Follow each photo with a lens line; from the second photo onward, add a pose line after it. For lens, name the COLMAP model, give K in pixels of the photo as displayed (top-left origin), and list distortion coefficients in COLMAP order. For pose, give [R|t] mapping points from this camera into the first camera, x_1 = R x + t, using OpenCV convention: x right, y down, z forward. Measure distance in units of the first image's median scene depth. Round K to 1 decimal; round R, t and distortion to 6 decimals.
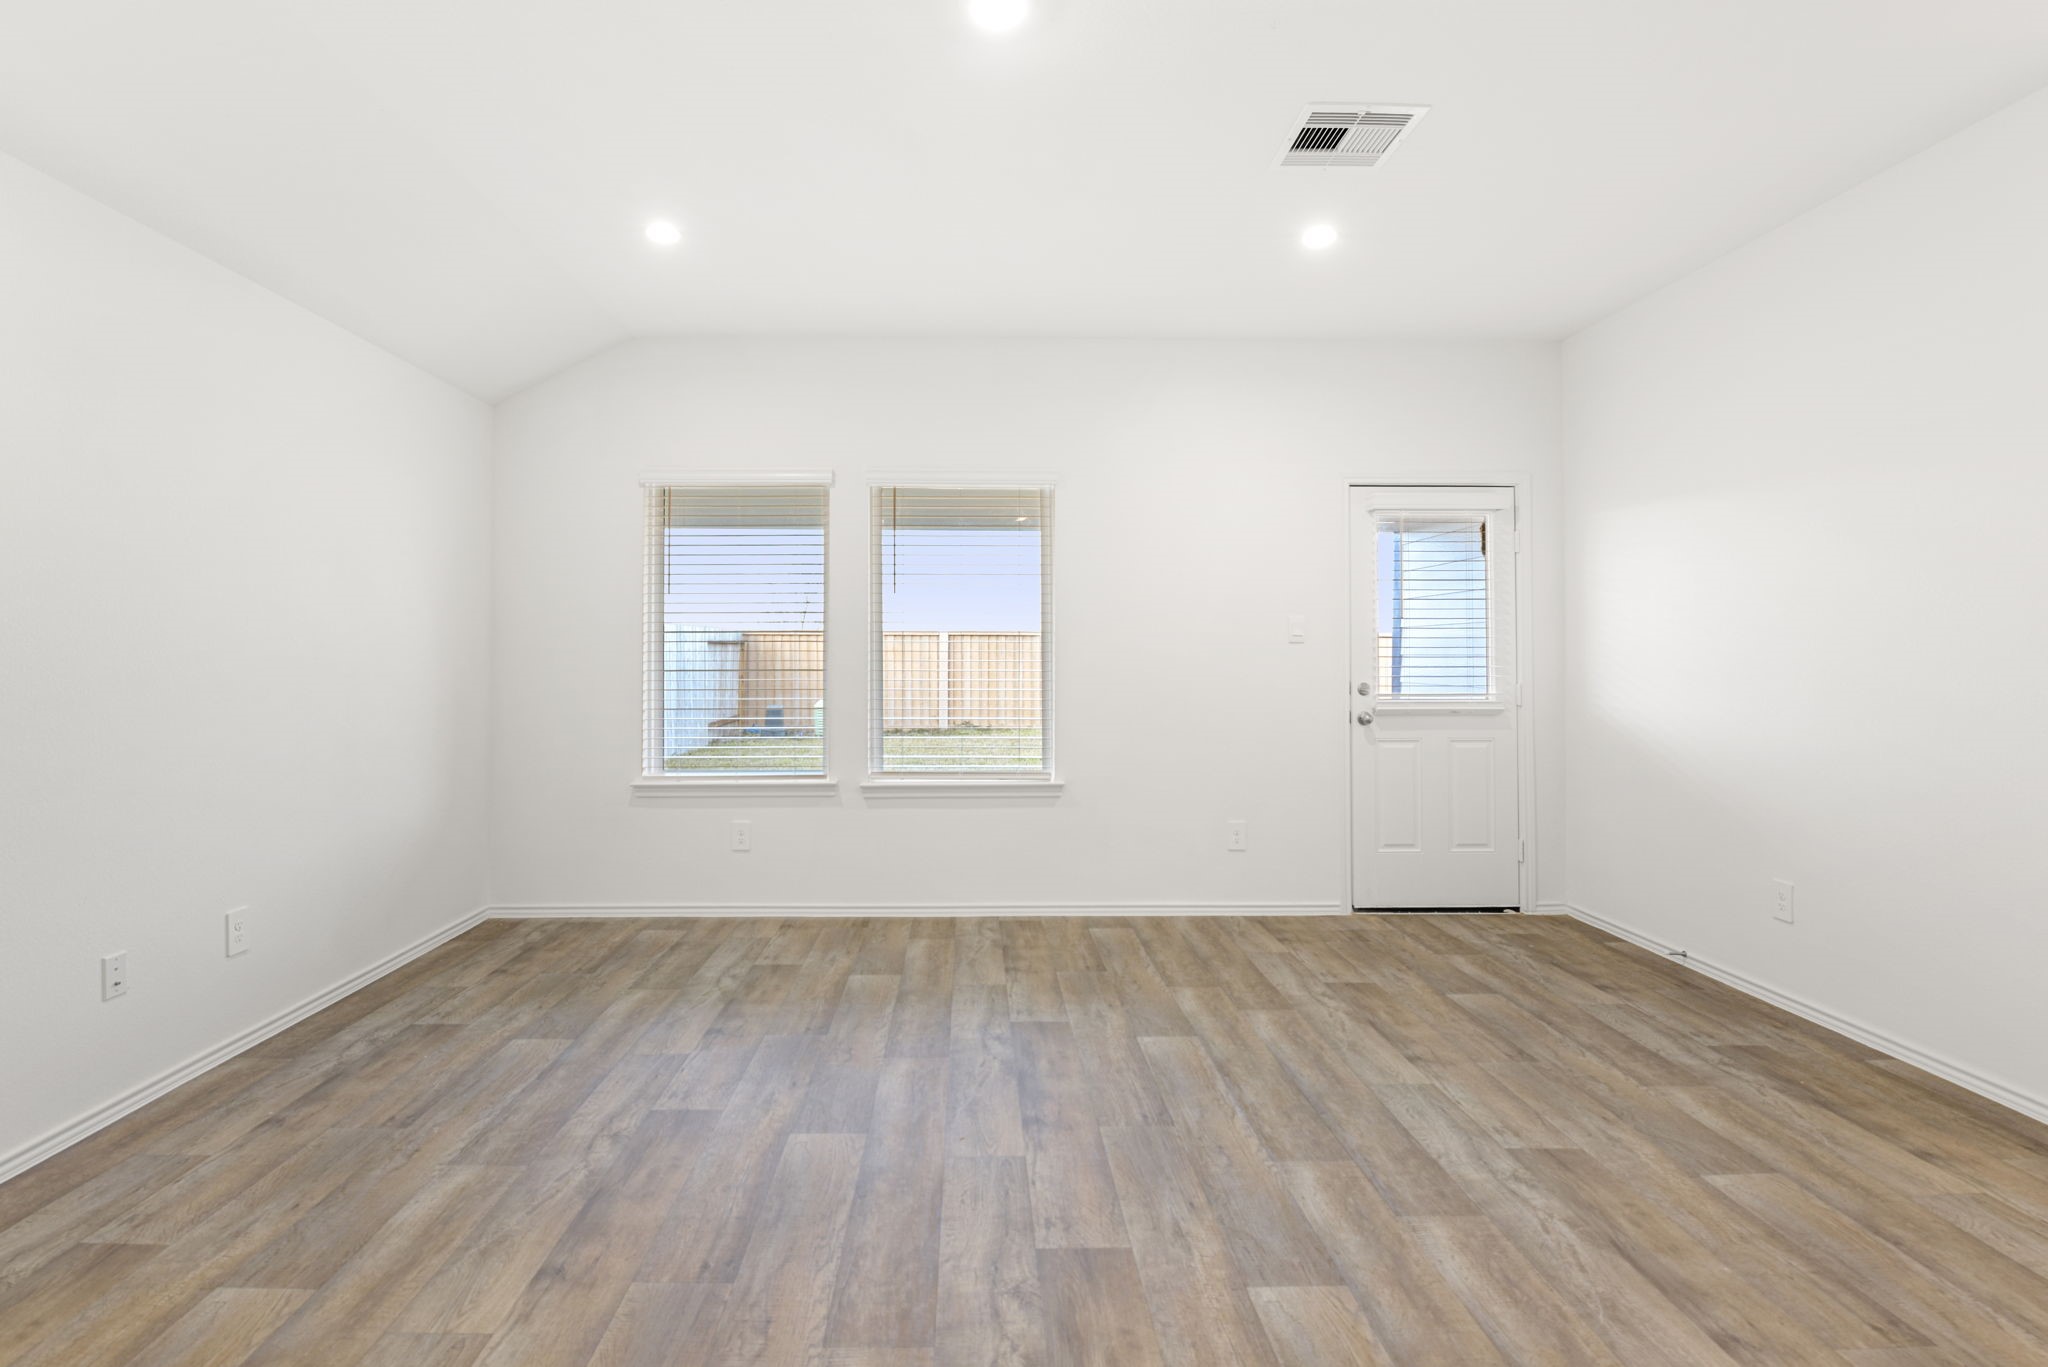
lens RADIAL K [[936.1, 0, 983.7], [0, 936.1, 652.6], [0, 0, 1]] dist [-0.007499, -0.004868]
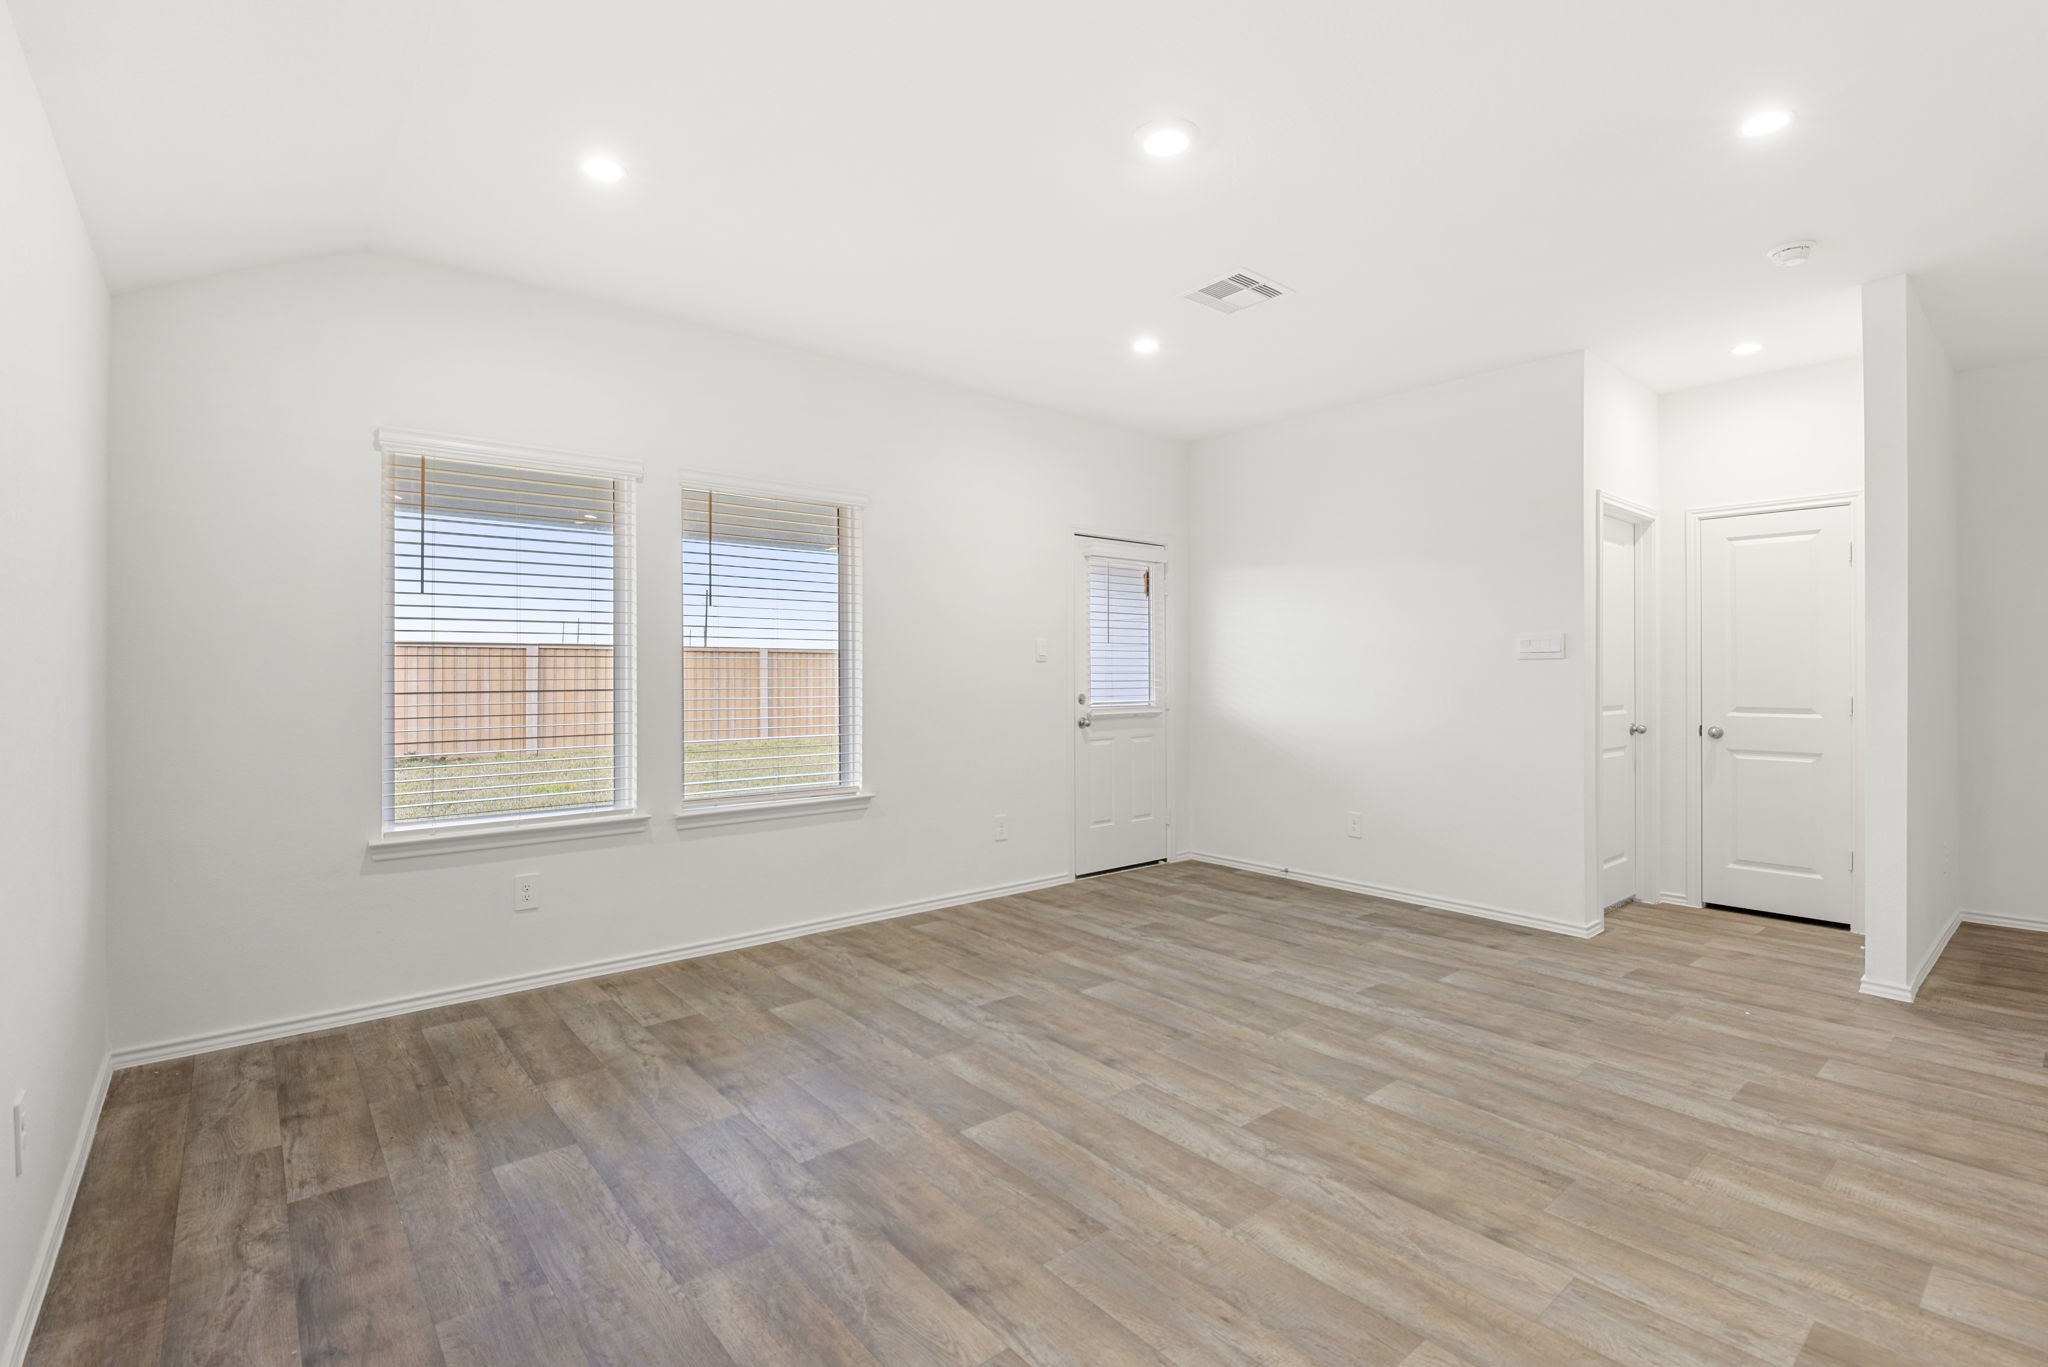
lens RADIAL K [[936.1, 0, 1038.6], [0, 936.1, 672.9], [0, 0, 1]] dist [-0.007499, -0.004868]
pose [[0.770795, -0.002388, 0.637078, -0.515993], [0.000428, 0.999995, 0.003231, 0.000178], [-0.637083, -0.002217, 0.770792, 0.091847]]
